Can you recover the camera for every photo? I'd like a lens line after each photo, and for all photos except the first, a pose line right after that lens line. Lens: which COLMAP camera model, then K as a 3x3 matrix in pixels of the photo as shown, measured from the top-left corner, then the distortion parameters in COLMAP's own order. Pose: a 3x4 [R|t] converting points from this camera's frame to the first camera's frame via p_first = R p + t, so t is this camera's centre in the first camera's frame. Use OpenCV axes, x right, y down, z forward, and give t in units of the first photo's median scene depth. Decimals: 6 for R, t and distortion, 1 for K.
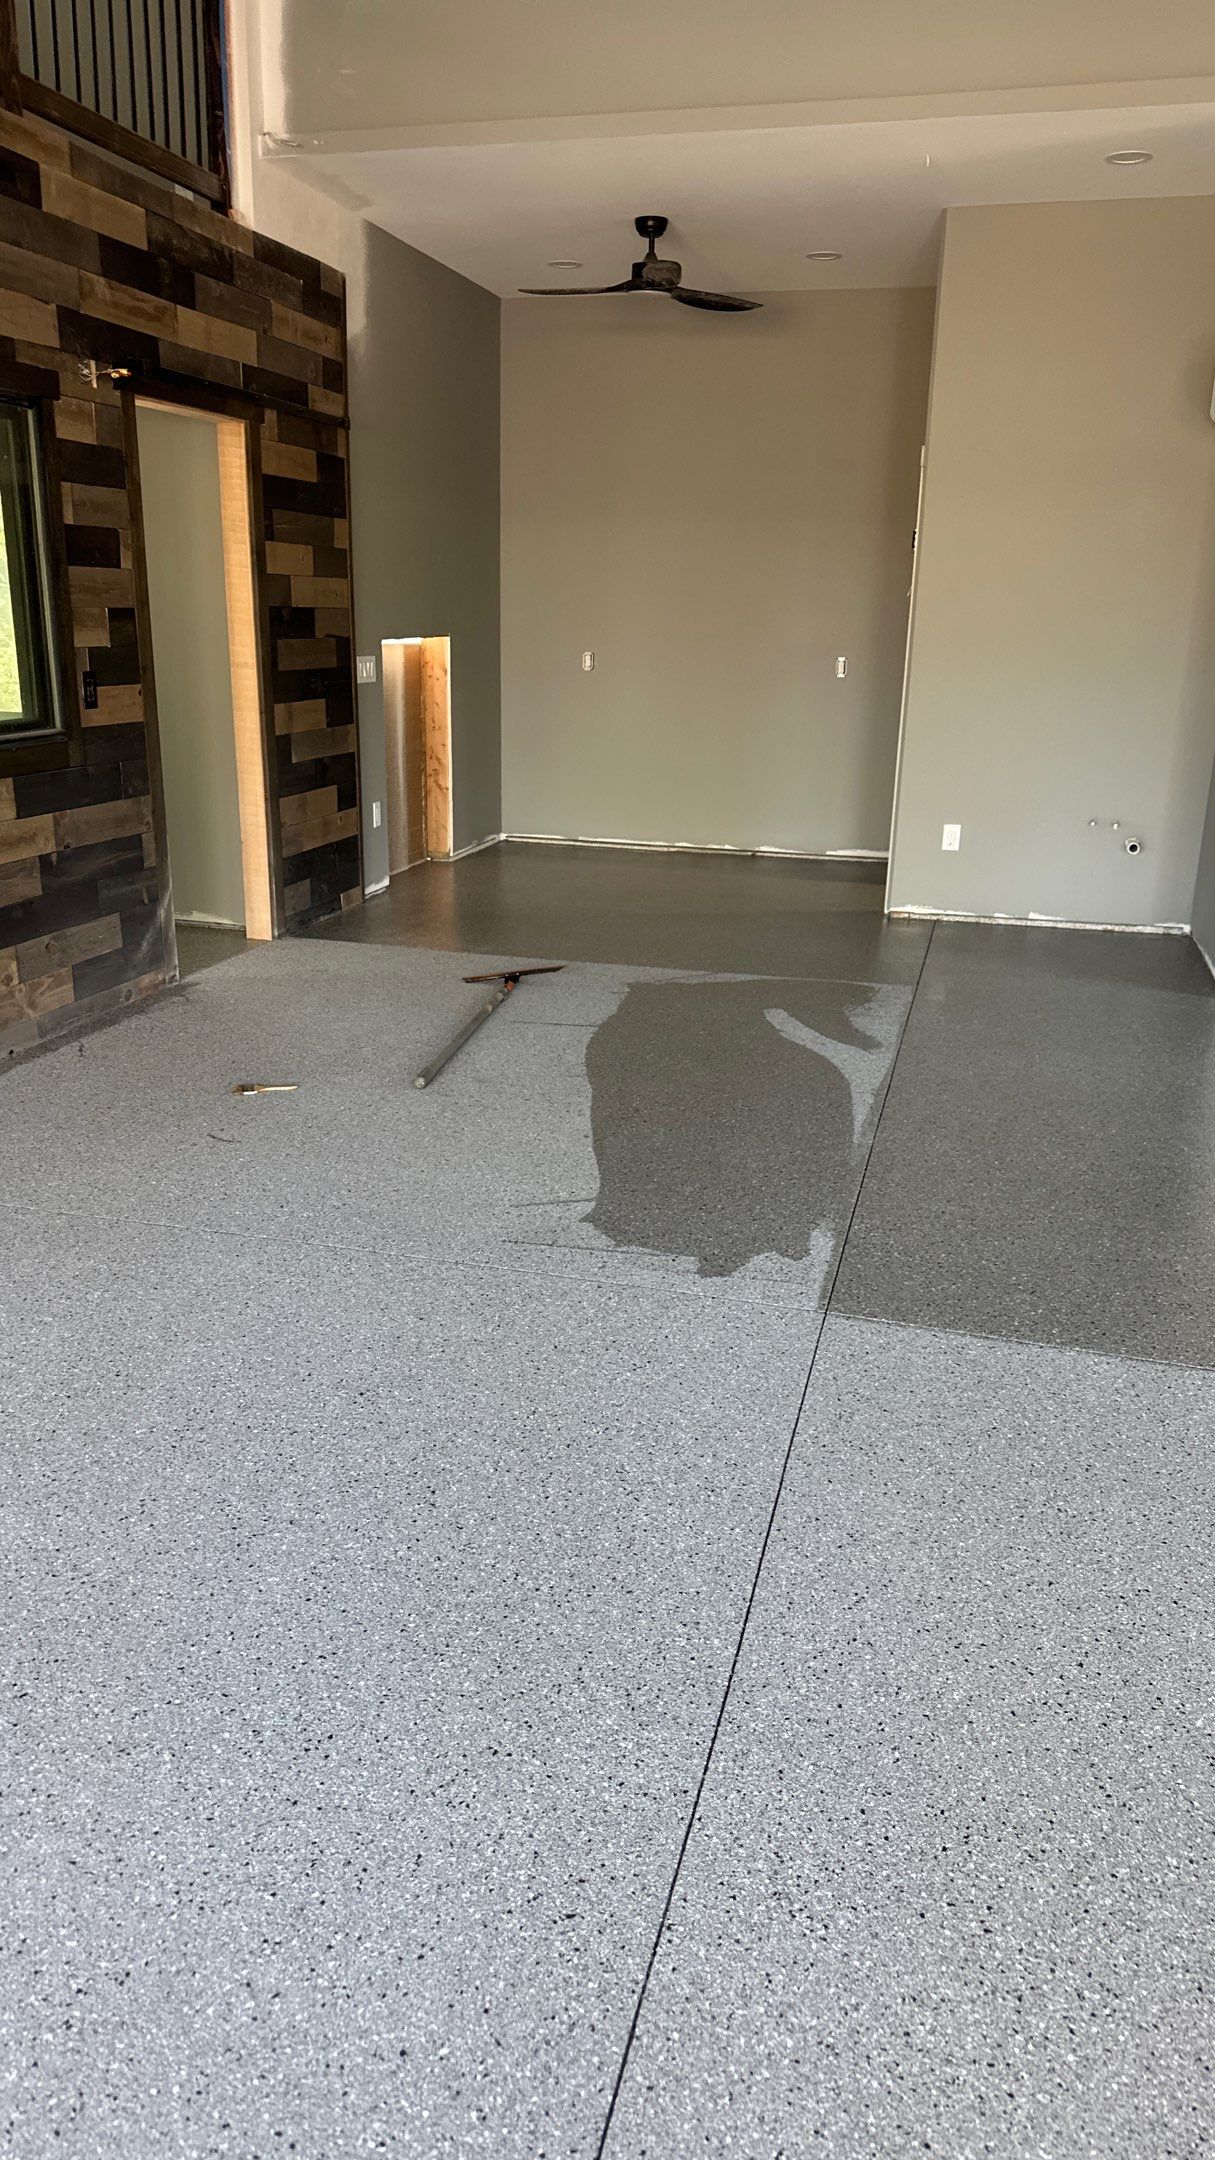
lens RADIAL K [[1506.7, 0, 594.3], [0, 1506.7, 1070.7], [0, 0, 1]] dist [0.146158, -0.250601]
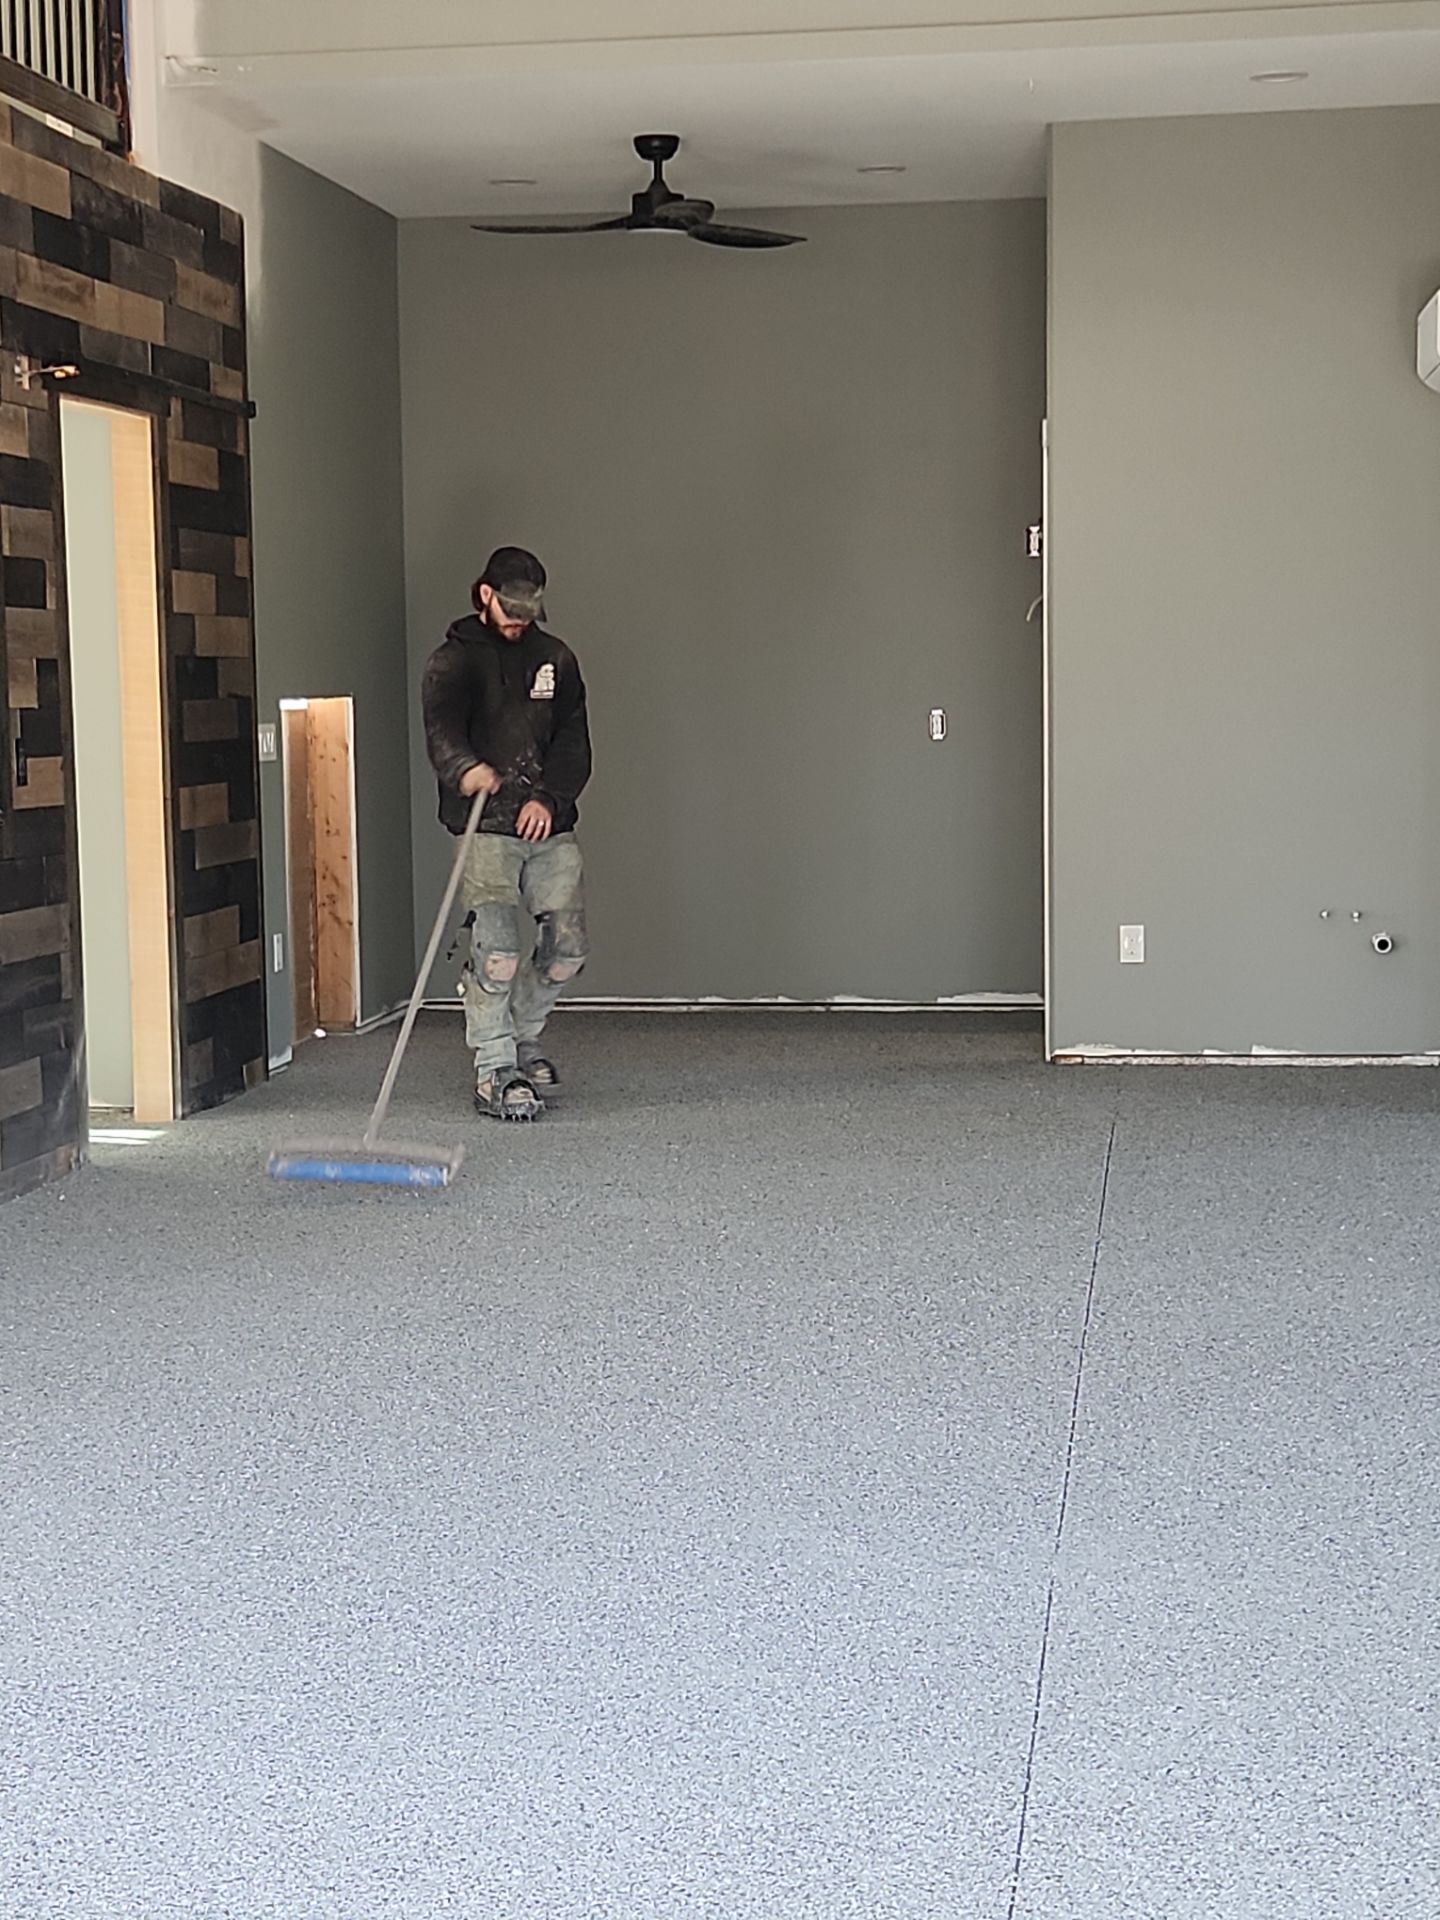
lens RADIAL K [[3298.3, 0, 711.4], [0, 3298.3, 1000.6], [0, 0, 1]] dist [0.120586, -0.239361]
pose [[0.991877, -0.044070, 0.119325, -0.157645], [0.066494, 0.979328, -0.191038, 0.169704], [-0.108440, 0.197421, 0.974303, -0.511139]]
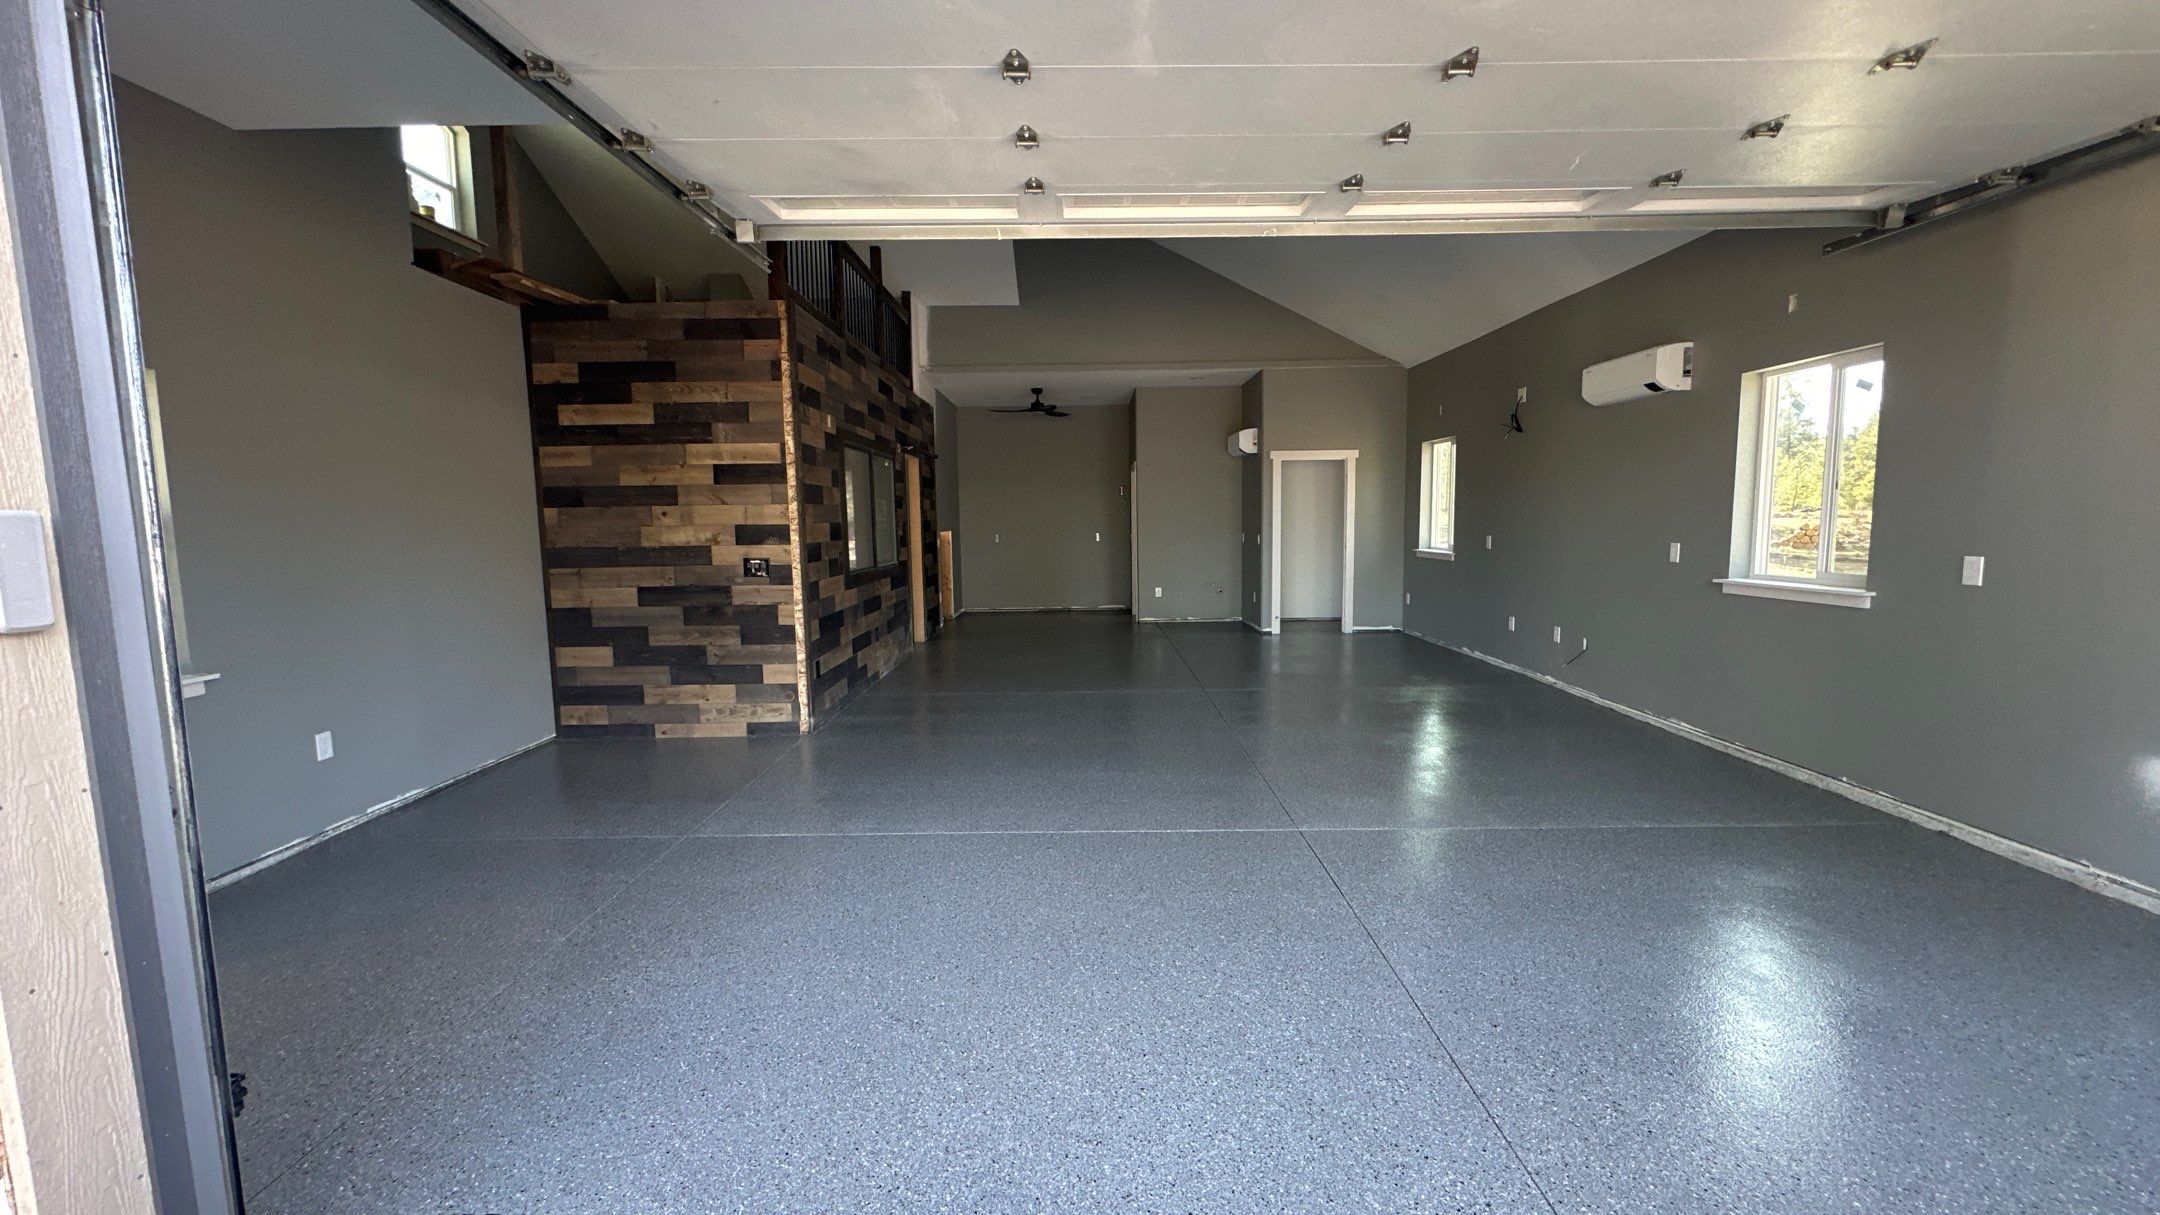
lens RADIAL K [[860.2, 0, 1085.0], [0, 860.2, 606.7], [0, 0, 1]] dist [-0.002591, 0.000221]
pose [[0.963411, -0.058707, 0.261519, -0.351710], [0.108190, 0.977875, -0.179043, 0.159447], [-0.245222, 0.200786, 0.948447, -0.515766]]
